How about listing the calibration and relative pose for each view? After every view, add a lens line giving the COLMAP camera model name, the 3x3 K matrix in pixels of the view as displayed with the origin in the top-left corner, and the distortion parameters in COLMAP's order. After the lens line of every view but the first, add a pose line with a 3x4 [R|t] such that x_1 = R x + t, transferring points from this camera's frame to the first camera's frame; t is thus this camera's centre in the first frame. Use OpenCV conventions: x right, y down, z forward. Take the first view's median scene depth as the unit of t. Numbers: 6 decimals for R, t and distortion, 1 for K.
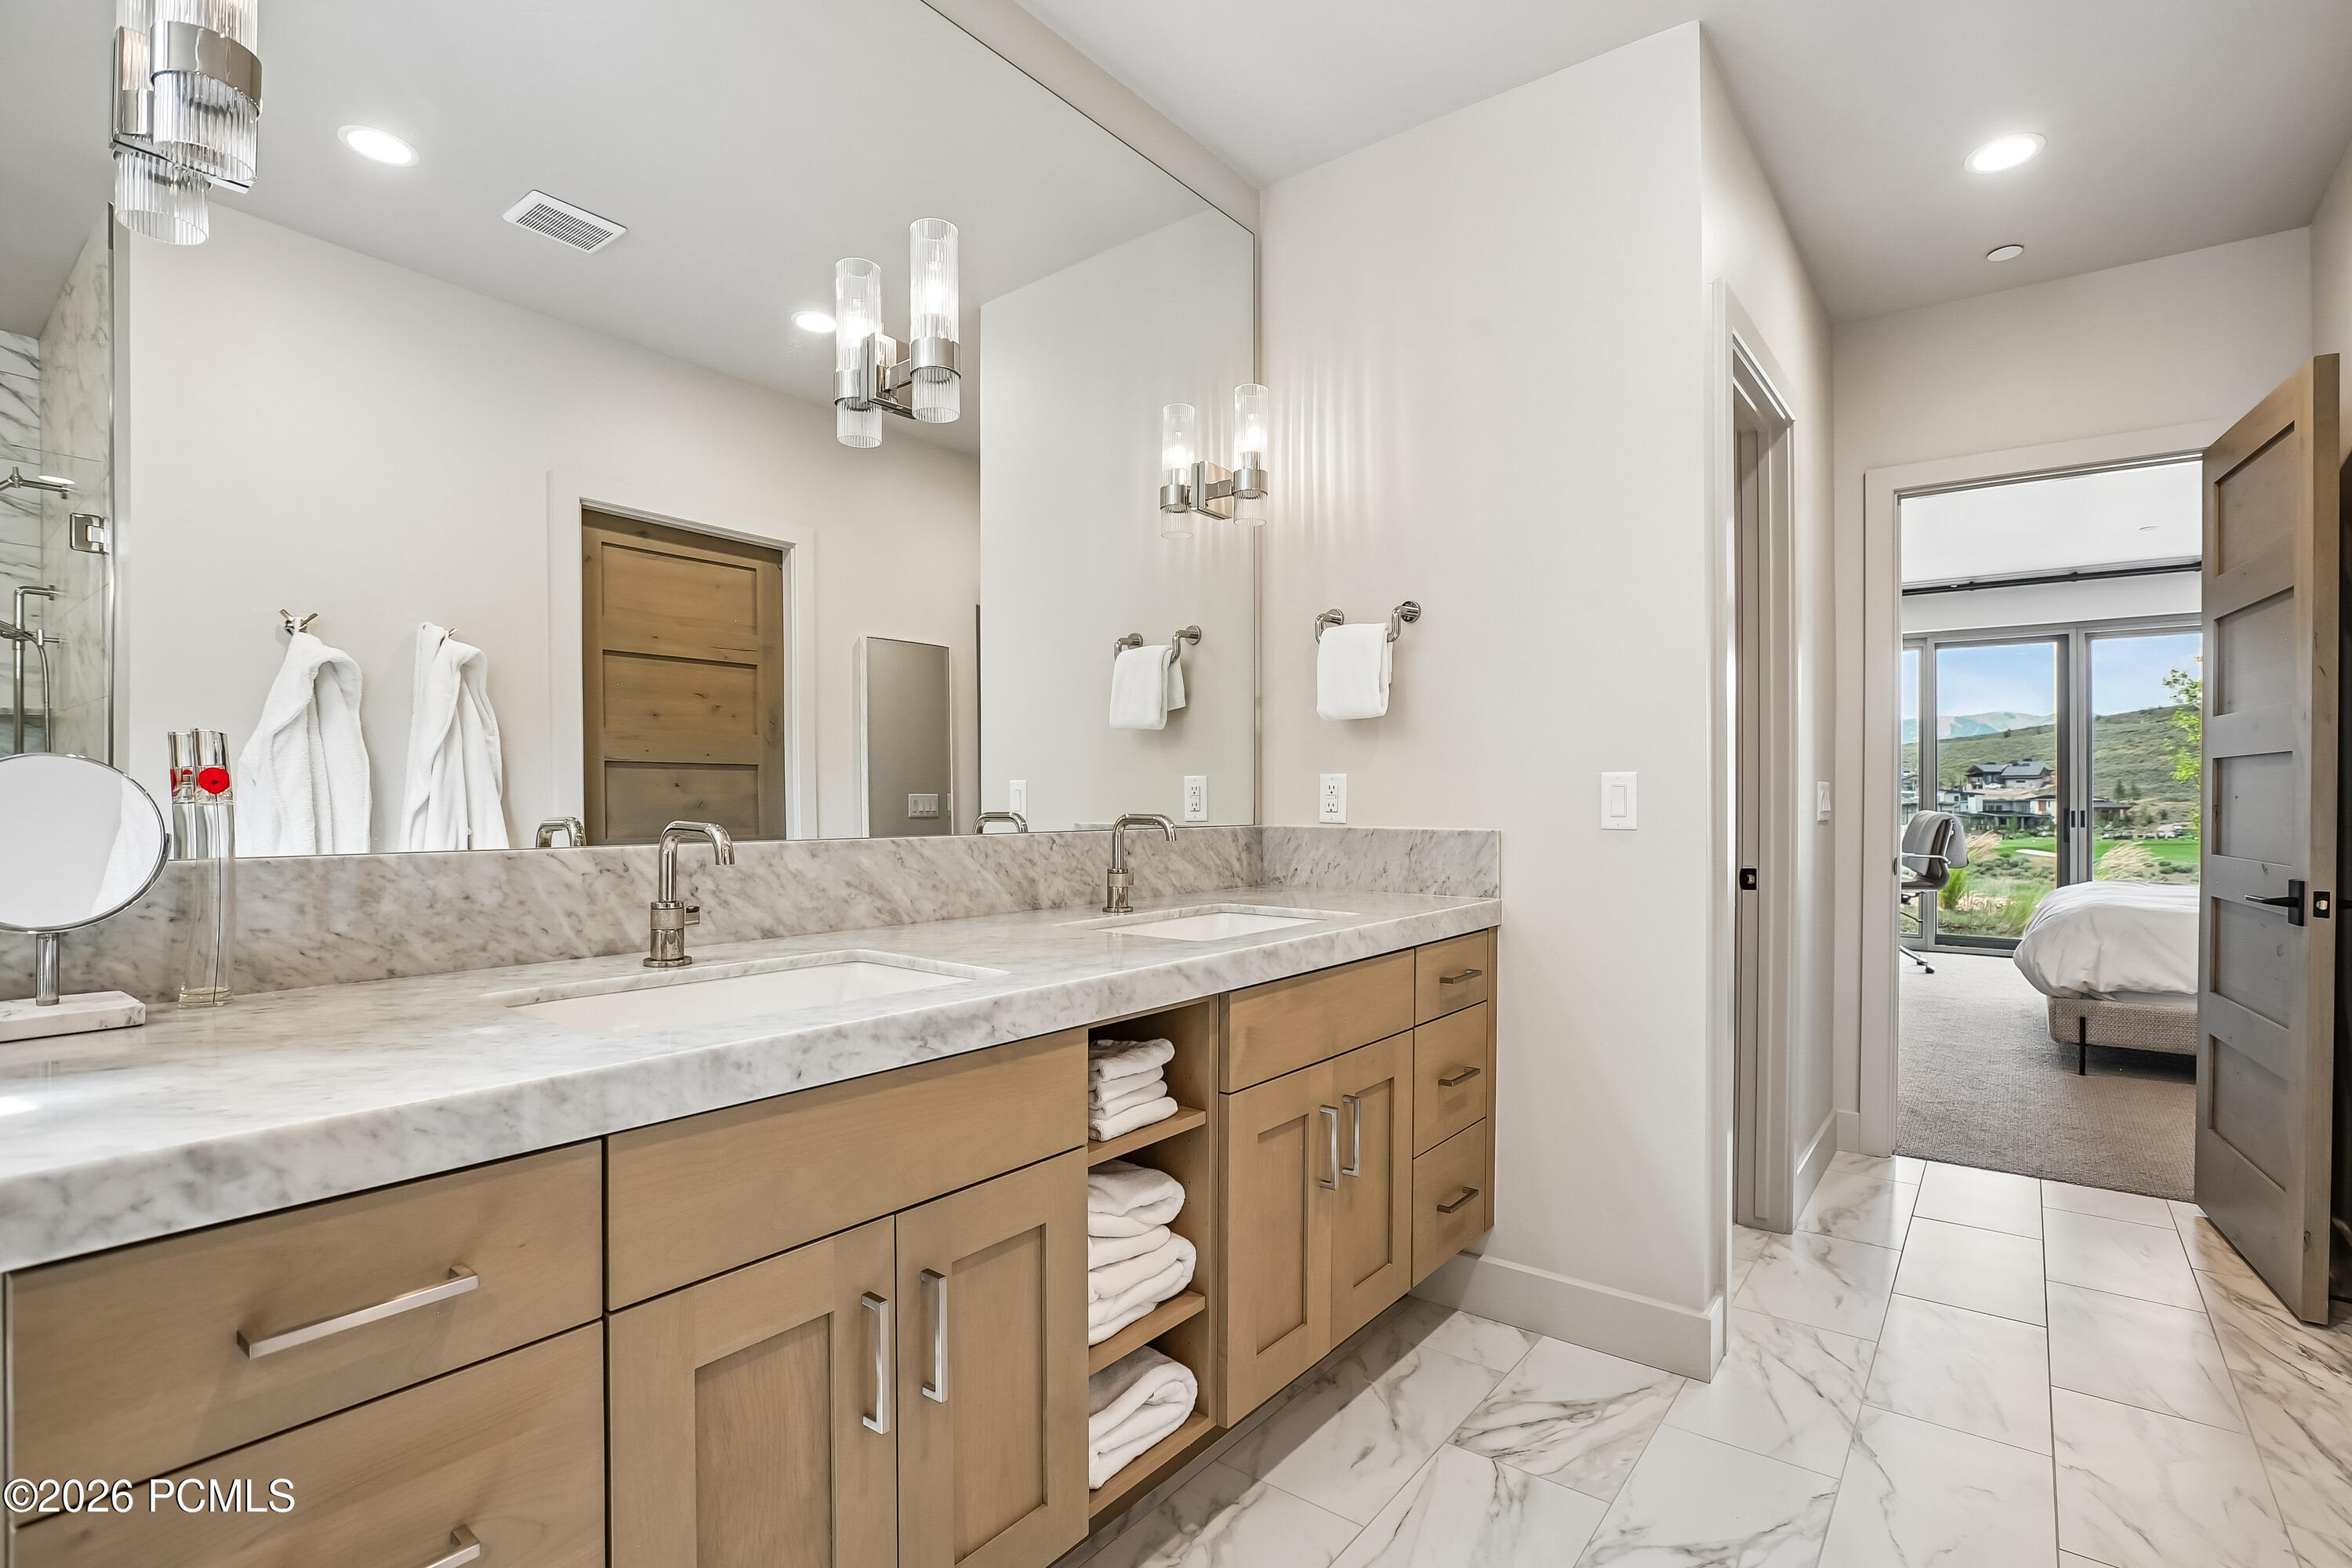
lens RADIAL K [[1121.7, 0, 1196.4], [0, 1121.7, 785.0], [0, 0, 1]] dist [-0.021659, -0.001936]
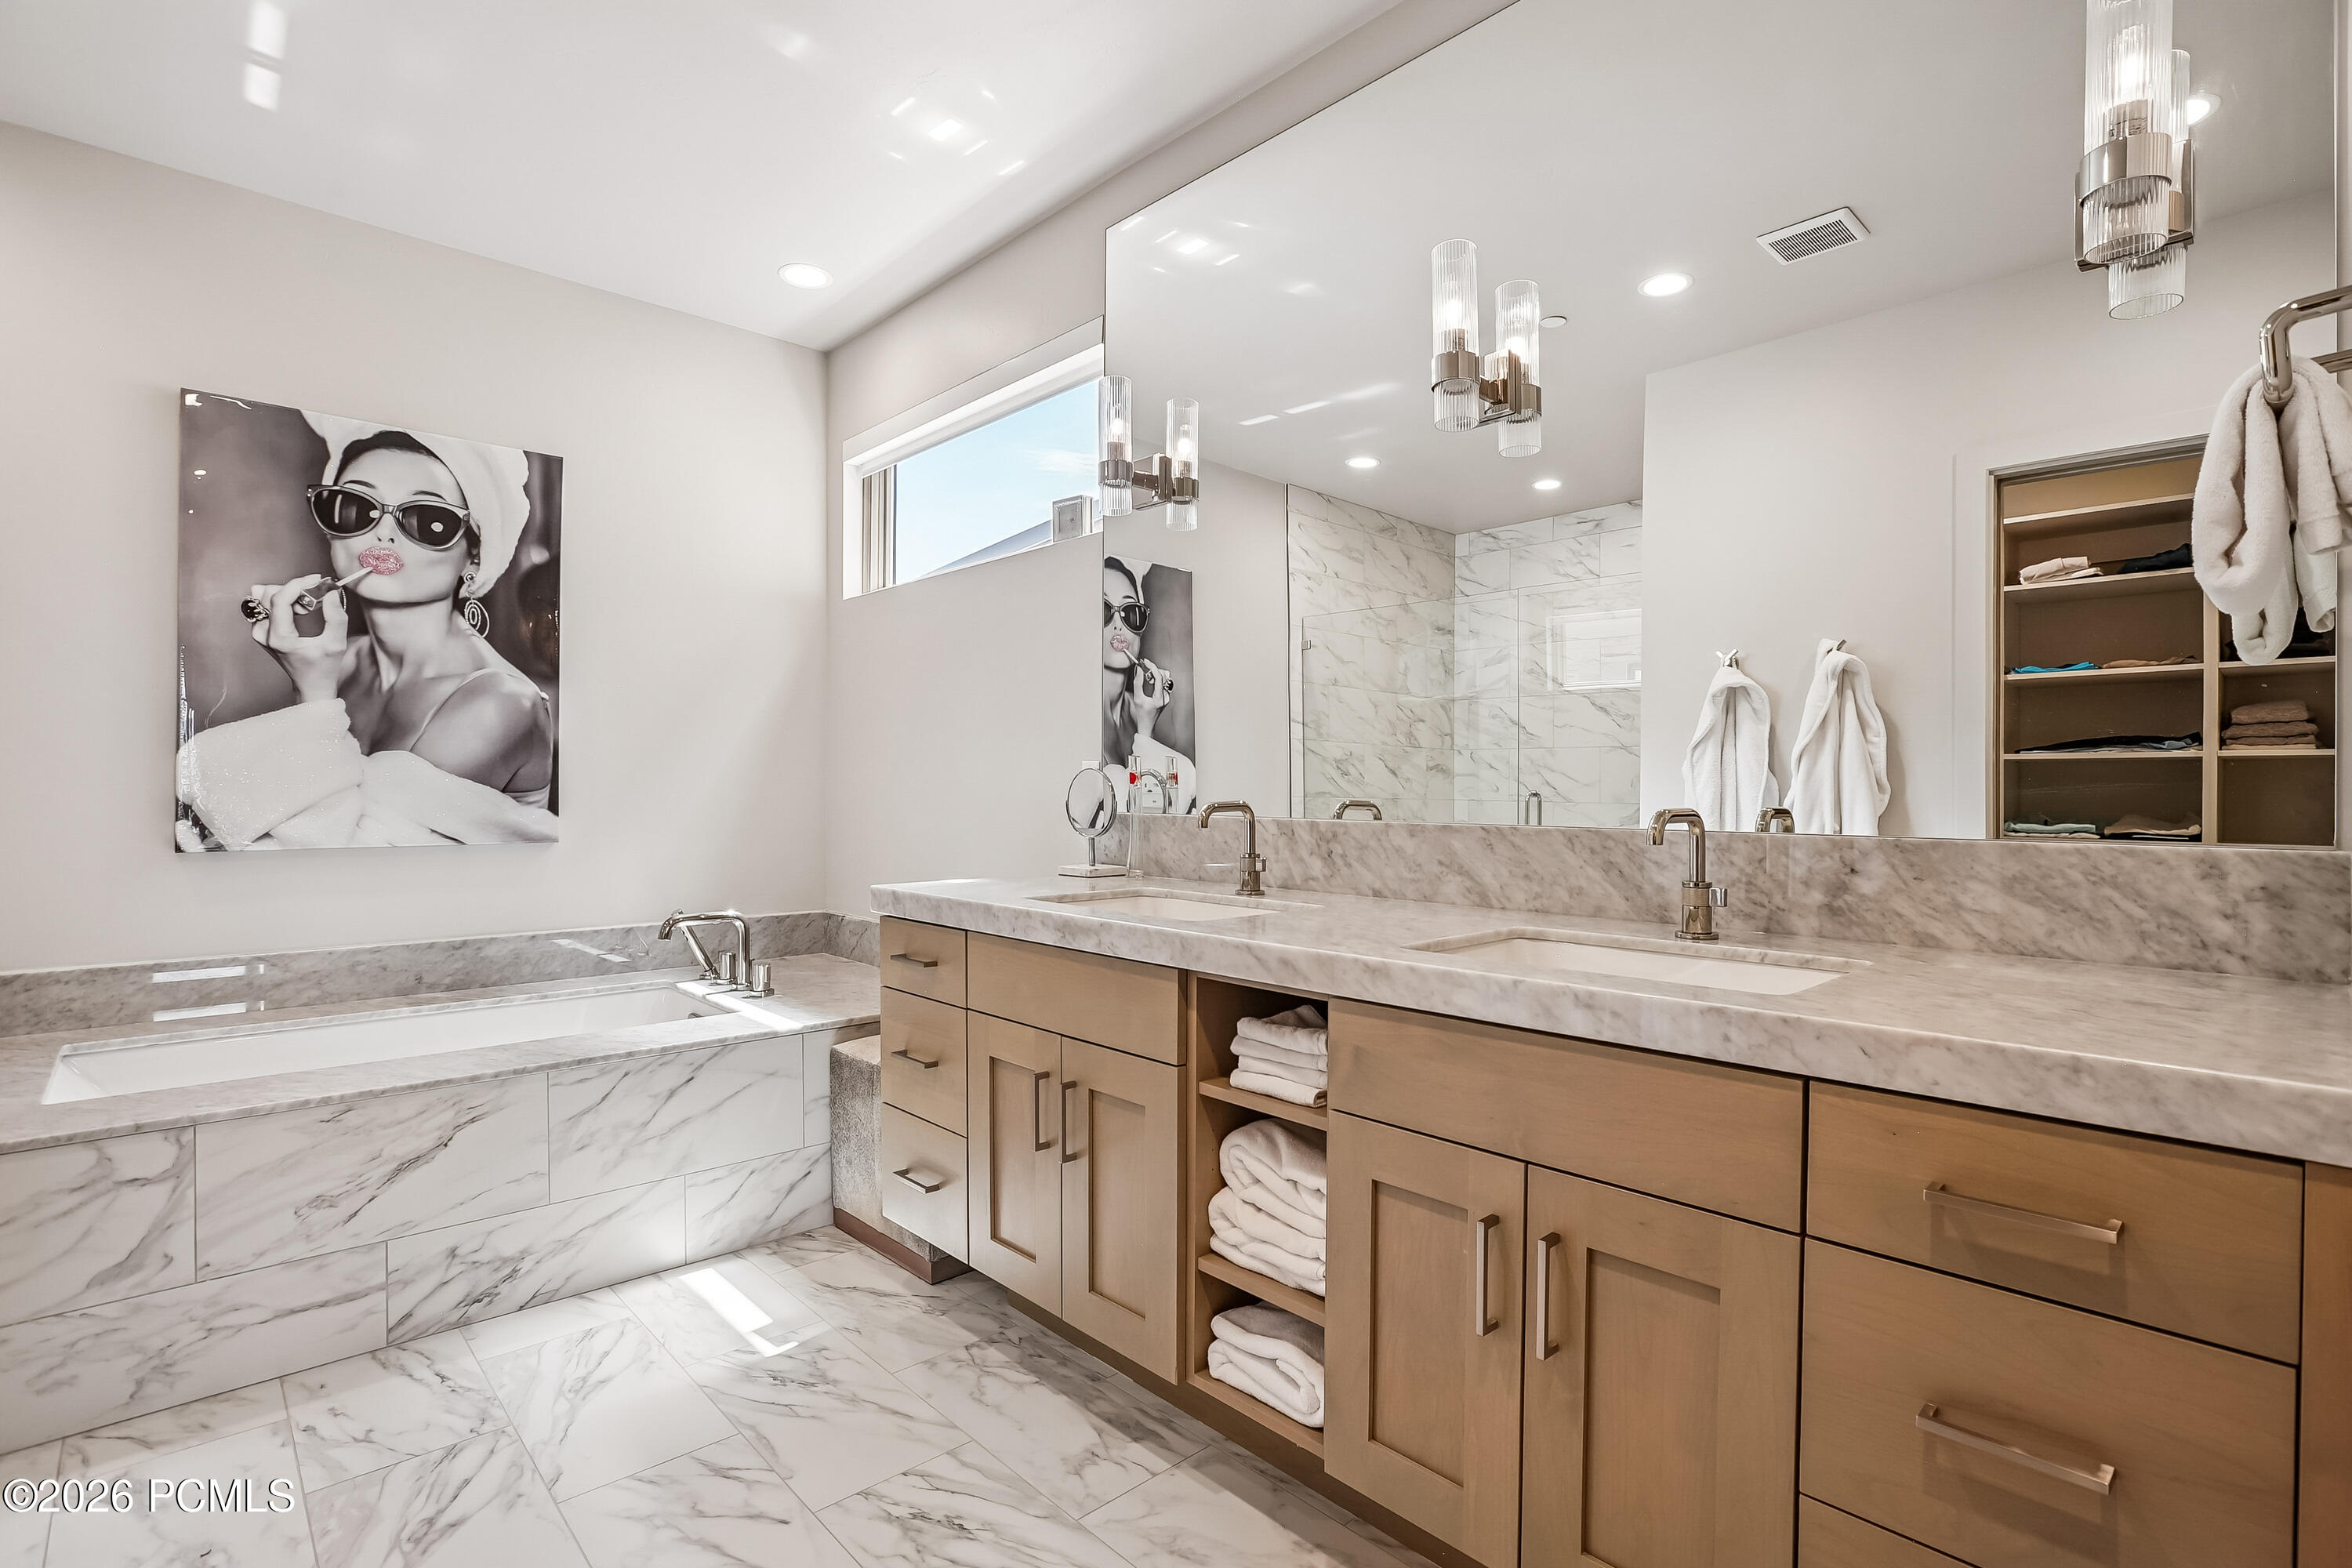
lens RADIAL K [[1121.7, 0, 1197.6], [0, 1121.7, 799.2], [0, 0, 1]] dist [-0.021659, -0.001936]
pose [[-0.165631, 0.004400, -0.986178, 0.867995], [0.003755, 0.999986, 0.003831, 0.018823], [0.986181, -0.003069, -0.165645, 0.960062]]
